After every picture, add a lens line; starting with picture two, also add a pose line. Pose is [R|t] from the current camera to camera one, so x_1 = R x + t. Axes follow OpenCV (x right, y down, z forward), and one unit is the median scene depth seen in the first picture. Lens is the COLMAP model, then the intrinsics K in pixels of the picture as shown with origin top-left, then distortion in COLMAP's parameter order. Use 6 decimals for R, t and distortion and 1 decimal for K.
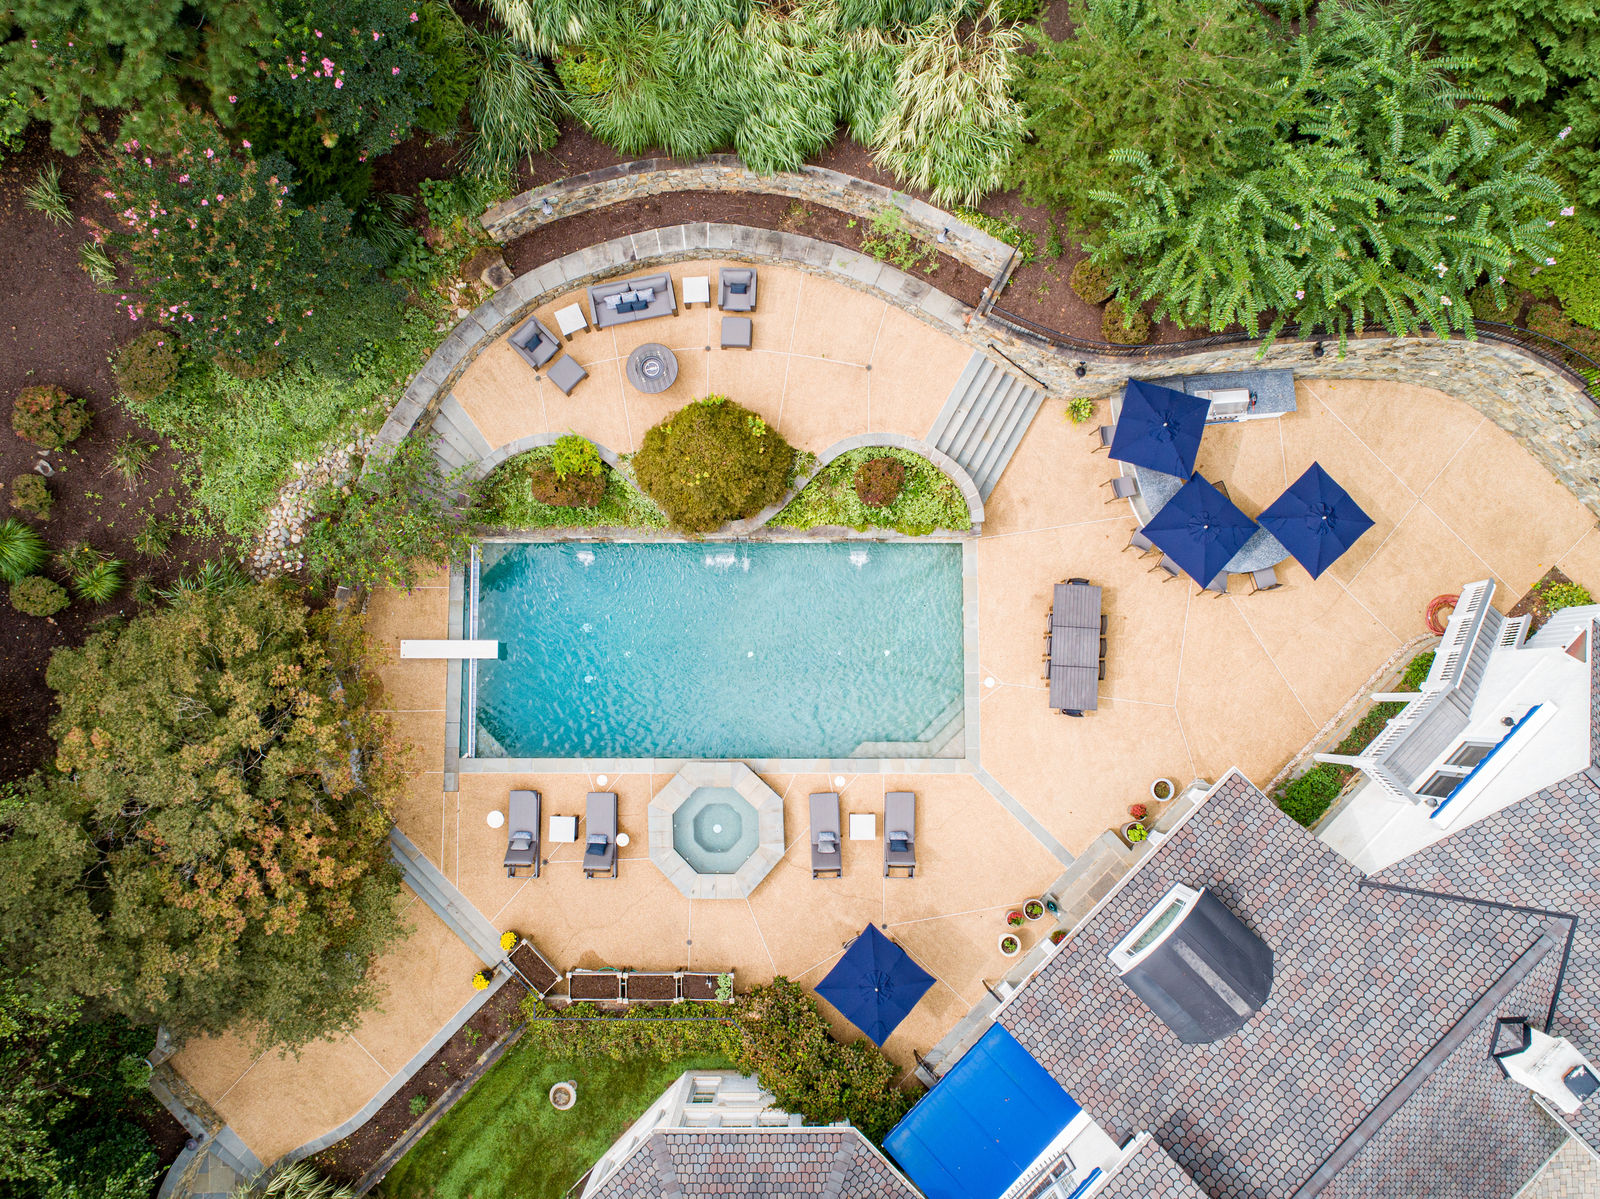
lens RADIAL K [[1212.3, 0, 796.4], [0, 1212.3, 605.3], [0, 0, 1]] dist [-0.024402, 0.010096]
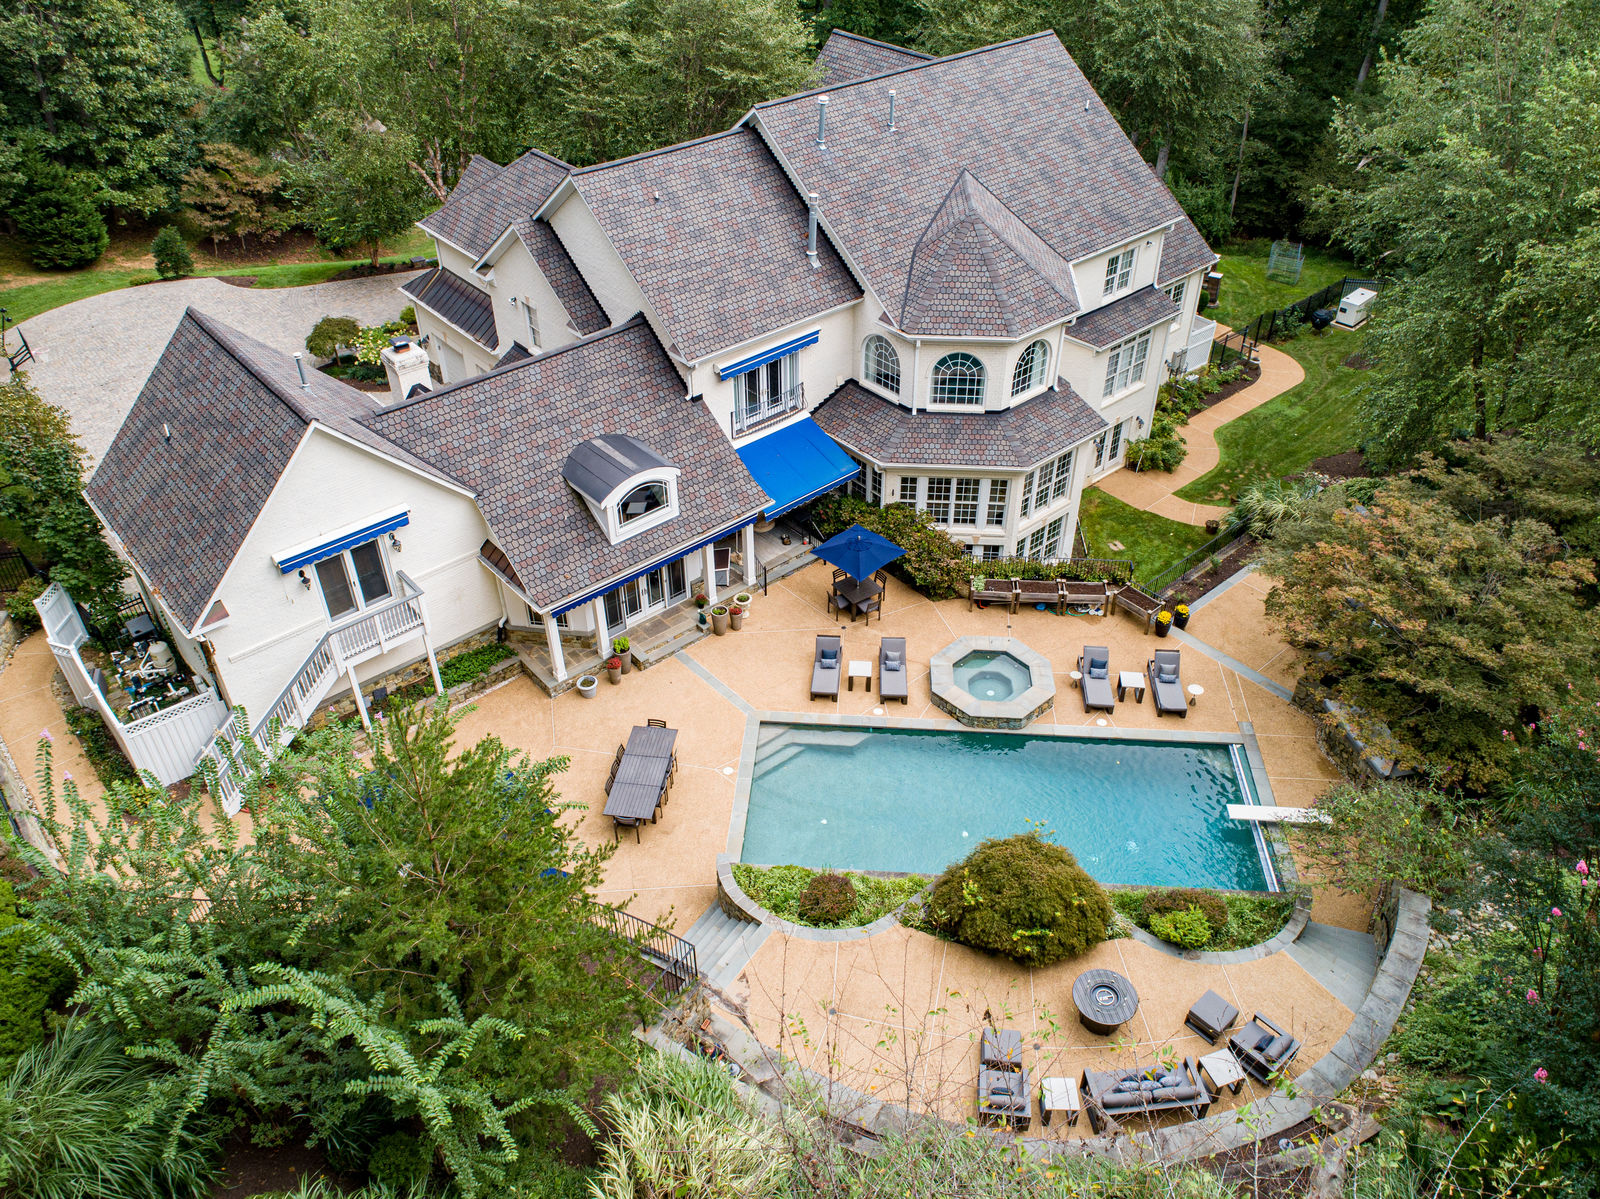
lens RADIAL K [[1212.3, 0, 796.4], [0, 1212.3, 605.3], [0, 0, 1]] dist [-0.024402, 0.010096]
pose [[-0.996913, -0.041843, 0.066434, 0.042483], [0.078501, -0.546157, 0.833997, -0.732591], [0.001387, 0.836637, 0.547756, 0.342467]]
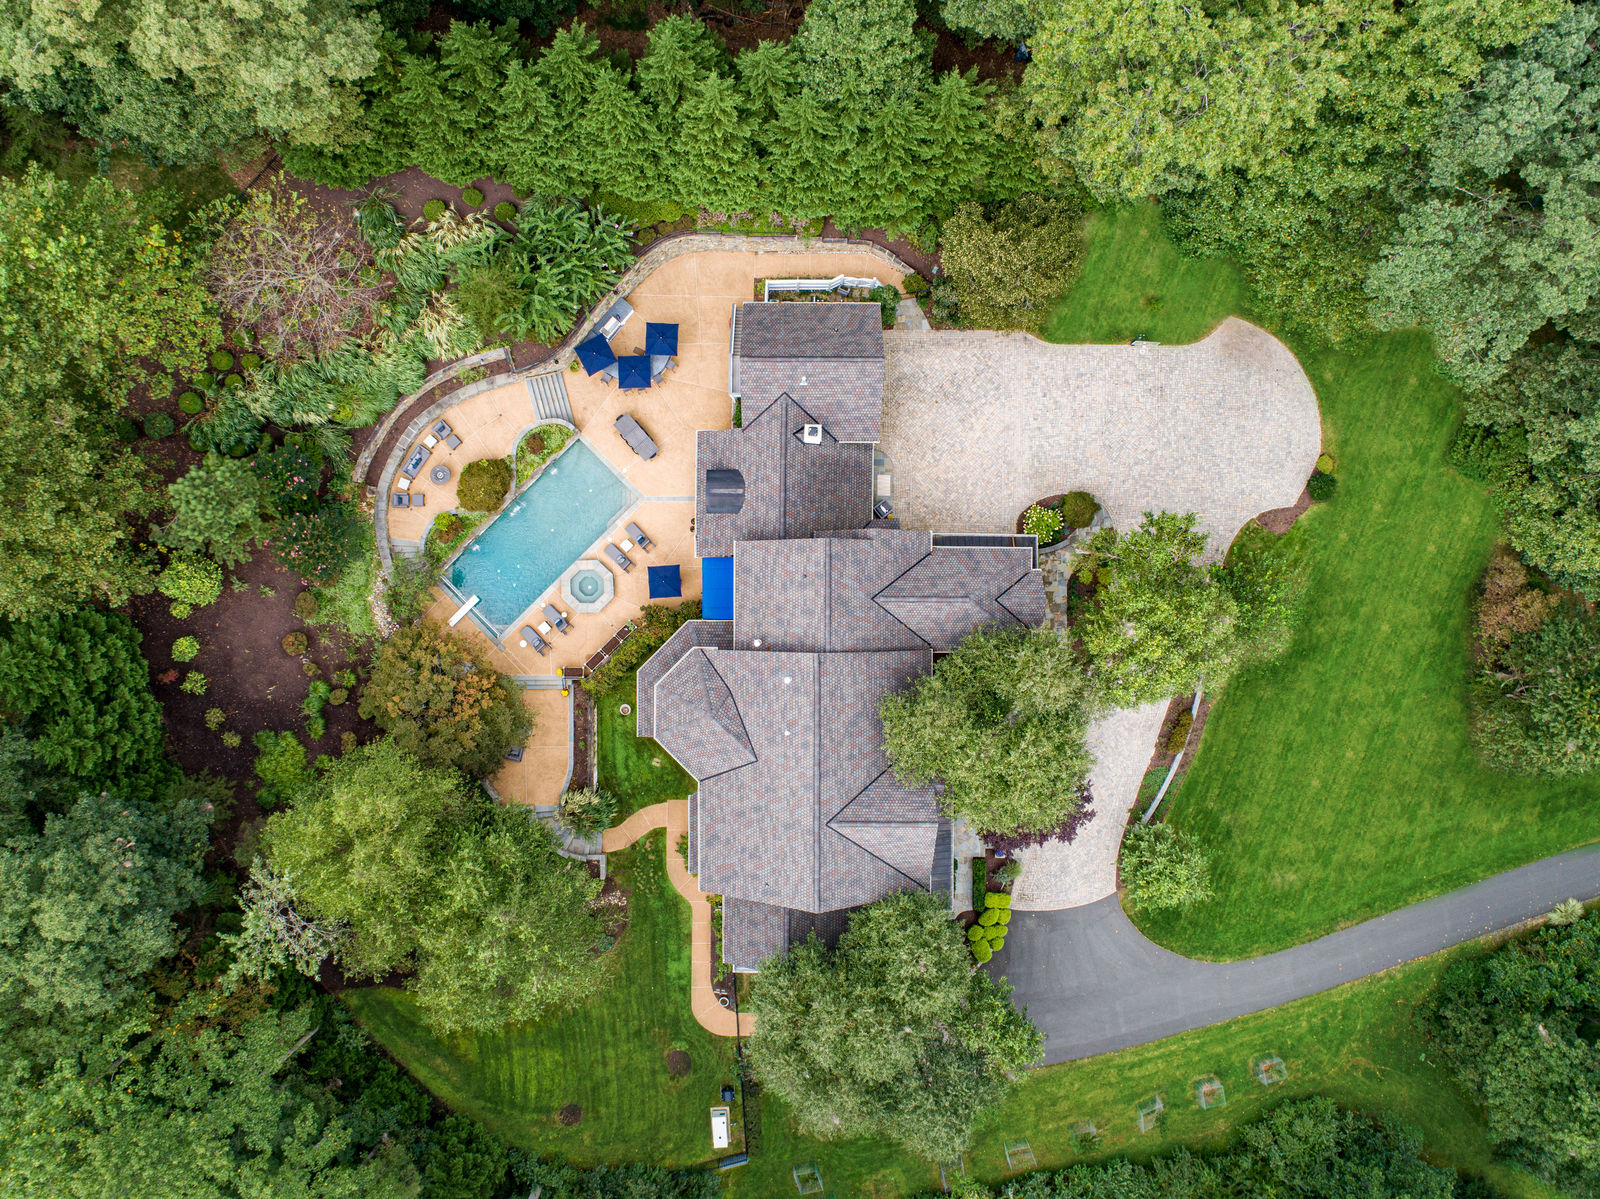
lens RADIAL K [[1212.3, 0, 796.4], [0, 1212.3, 605.3], [0, 0, 1]] dist [-0.024402, 0.010096]
pose [[0.711759, -0.702413, 0.003779, 0.216550], [0.699794, 0.709550, 0.082622, 0.319097], [-0.060716, -0.056162, 0.996574, -1.629499]]
